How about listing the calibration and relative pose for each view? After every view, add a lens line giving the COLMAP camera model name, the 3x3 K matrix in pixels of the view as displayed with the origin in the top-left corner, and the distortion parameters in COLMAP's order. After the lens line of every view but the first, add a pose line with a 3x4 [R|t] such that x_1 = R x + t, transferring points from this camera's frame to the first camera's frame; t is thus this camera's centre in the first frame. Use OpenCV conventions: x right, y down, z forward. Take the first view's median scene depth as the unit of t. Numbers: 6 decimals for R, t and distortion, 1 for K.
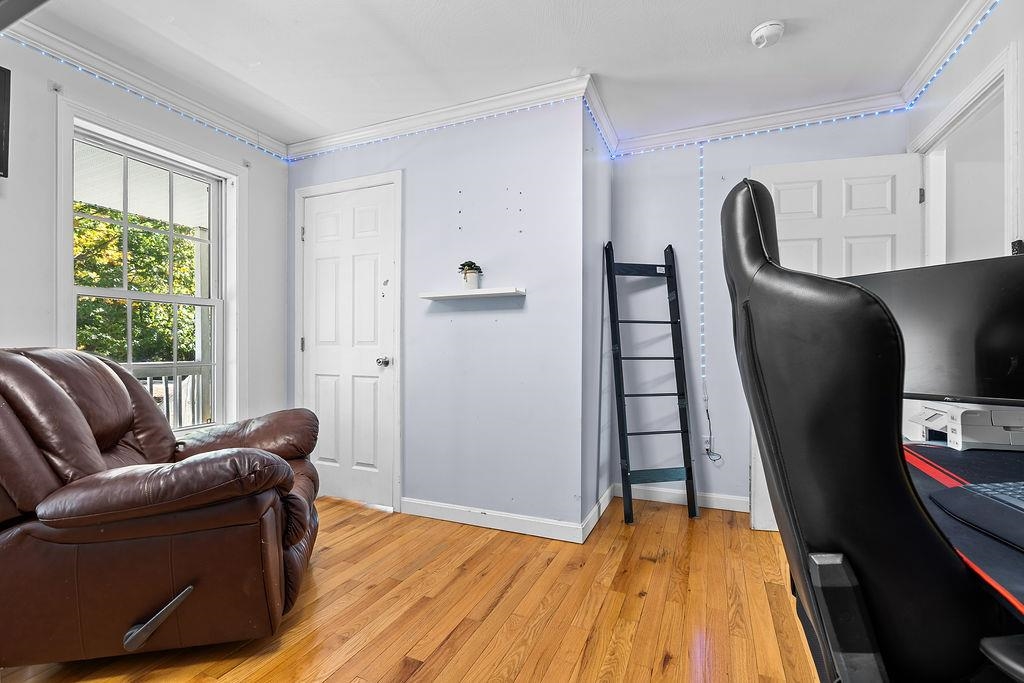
lens RADIAL K [[467.6, 0, 511.2], [0, 467.6, 343.5], [0, 0, 1]] dist [-0.002752, 0.000738]
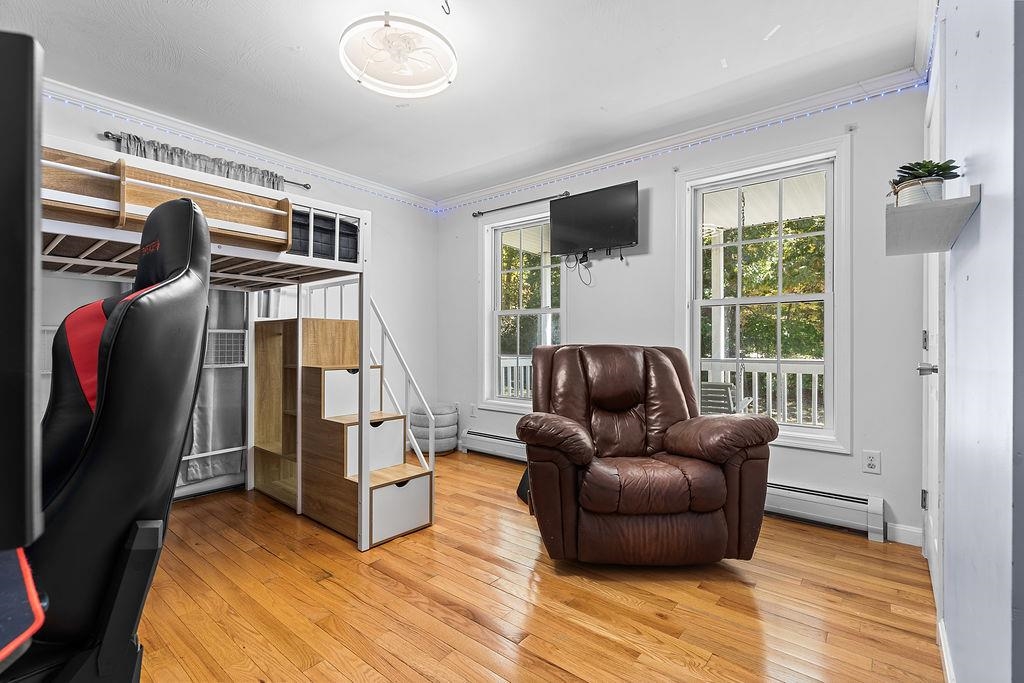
lens RADIAL K [[467.6, 0, 511.2], [0, 467.6, 343.5], [0, 0, 1]] dist [-0.002752, 0.000738]
pose [[-0.275975, -0.001410, -0.961164, 0.460777], [0.006197, 0.999976, -0.003247, 0.004582], [0.961145, -0.006853, -0.275960, 0.712782]]
